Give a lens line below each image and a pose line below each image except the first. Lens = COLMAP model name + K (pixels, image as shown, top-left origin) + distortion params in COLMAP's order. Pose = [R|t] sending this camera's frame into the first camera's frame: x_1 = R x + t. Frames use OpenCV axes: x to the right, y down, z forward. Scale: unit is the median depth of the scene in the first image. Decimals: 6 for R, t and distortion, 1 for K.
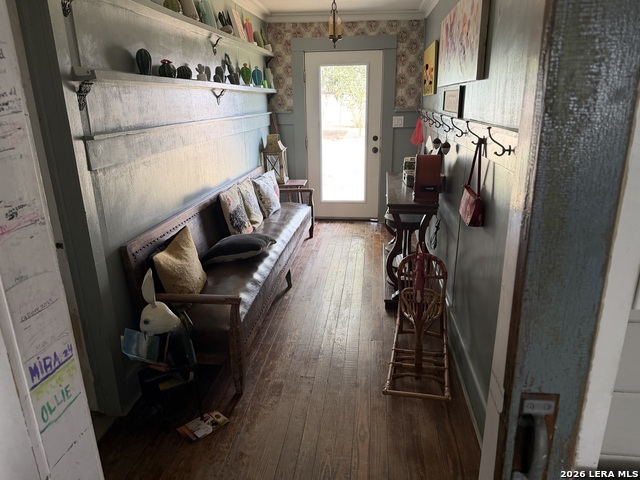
lens RADIAL K [[452.2, 0, 321.3], [0, 452.2, 238.9], [0, 0, 1]] dist [0.003419, -0.008406]
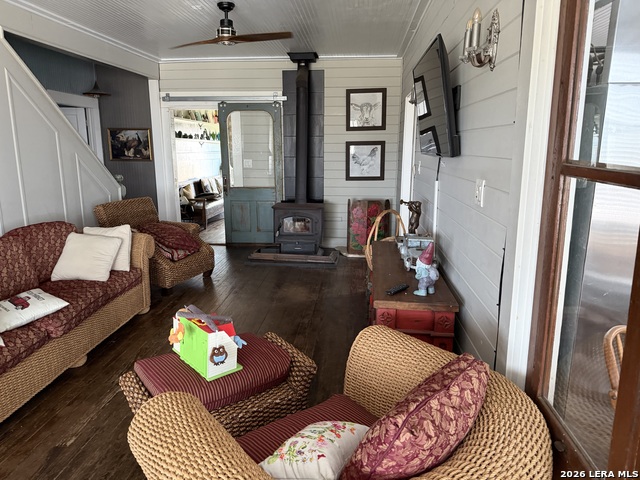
lens RADIAL K [[452.2, 0, 318.7], [0, 452.2, 239.9], [0, 0, 1]] dist [0.003419, -0.008406]
pose [[0.998955, 0.011805, 0.044150, 0.364081], [-0.007268, 0.994805, -0.101540, 0.528033], [-0.045119, 0.101113, 0.993851, -1.685390]]
